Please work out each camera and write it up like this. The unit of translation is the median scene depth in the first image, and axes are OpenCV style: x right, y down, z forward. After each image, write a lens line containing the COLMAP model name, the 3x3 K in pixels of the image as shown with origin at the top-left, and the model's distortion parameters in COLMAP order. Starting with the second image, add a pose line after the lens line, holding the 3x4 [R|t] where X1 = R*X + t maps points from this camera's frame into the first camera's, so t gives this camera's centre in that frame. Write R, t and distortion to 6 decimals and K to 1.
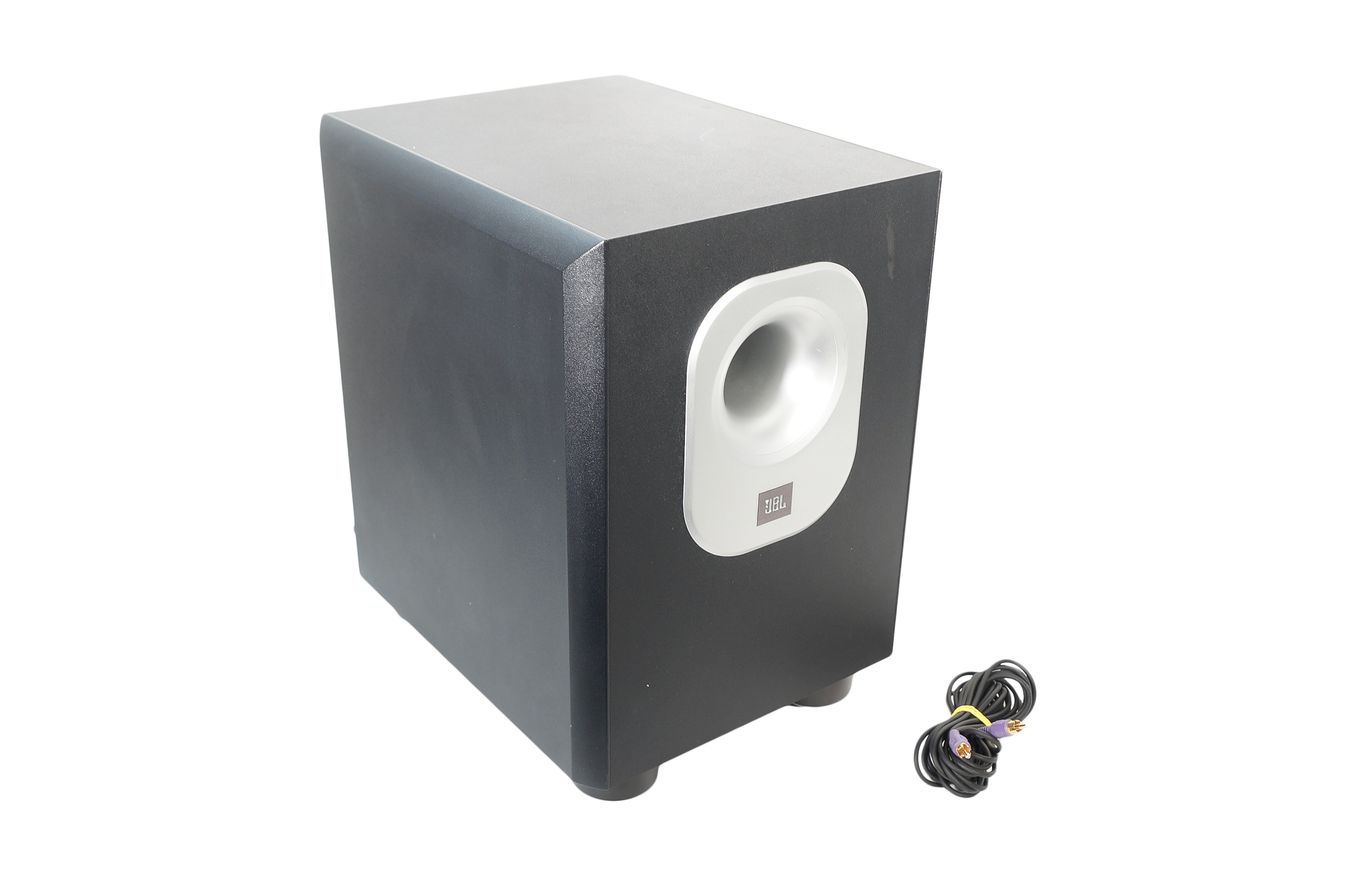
lens RADIAL K [[1411.2, 0, 674.5], [0, 1411.2, 447.5], [0, 0, 1]] dist [-0.013465, -0.002381]
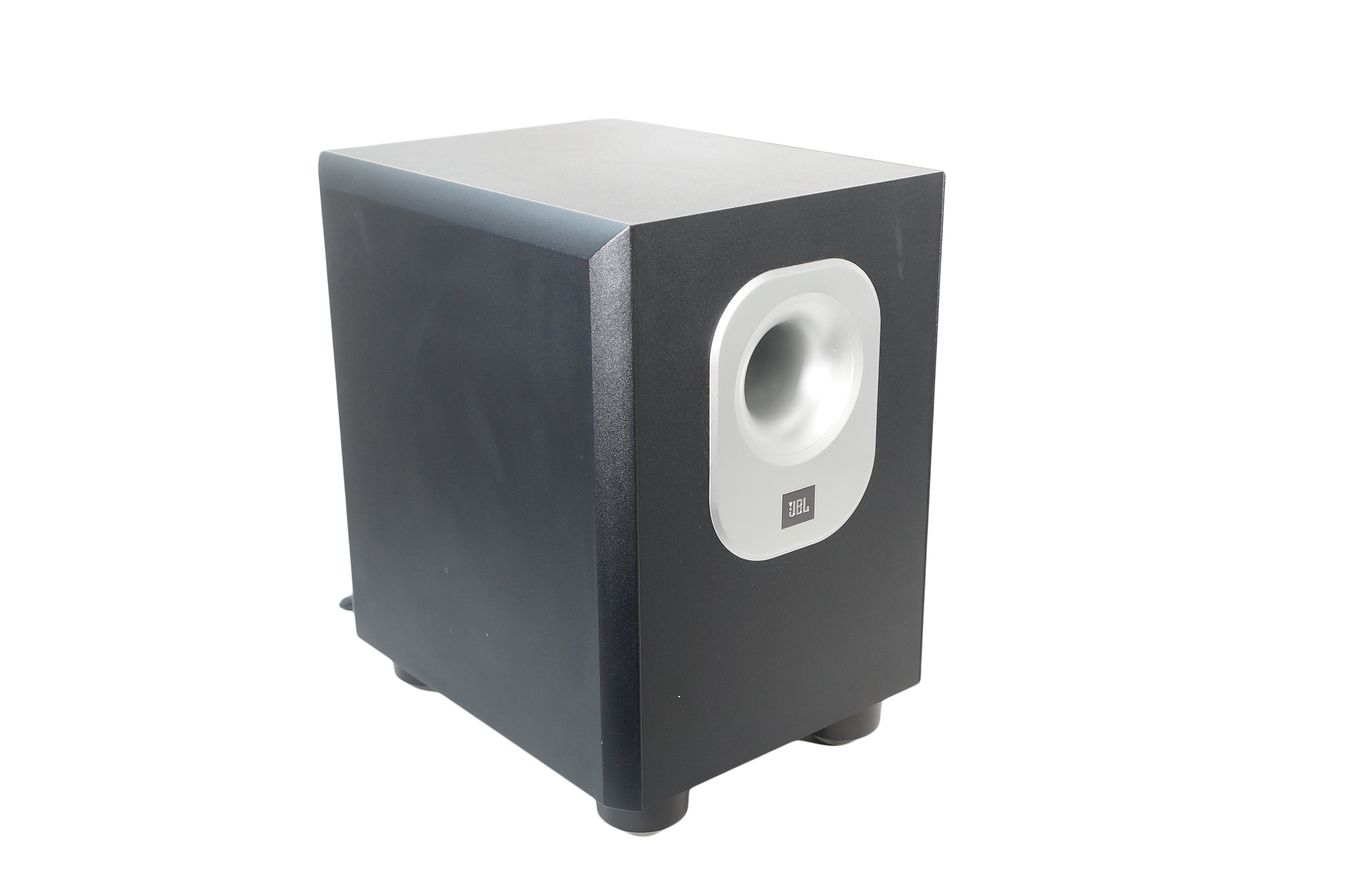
lens RADIAL K [[1594.1, 0, 674.5], [0, 1594.1, 447.5], [0, 0, 1]] dist [0.012881, 0.002157]
pose [[0.998471, -0.039739, 0.038419, -0.058974], [0.044073, 0.991859, -0.119472, 0.132791], [-0.033359, 0.120982, 0.992094, -0.117302]]
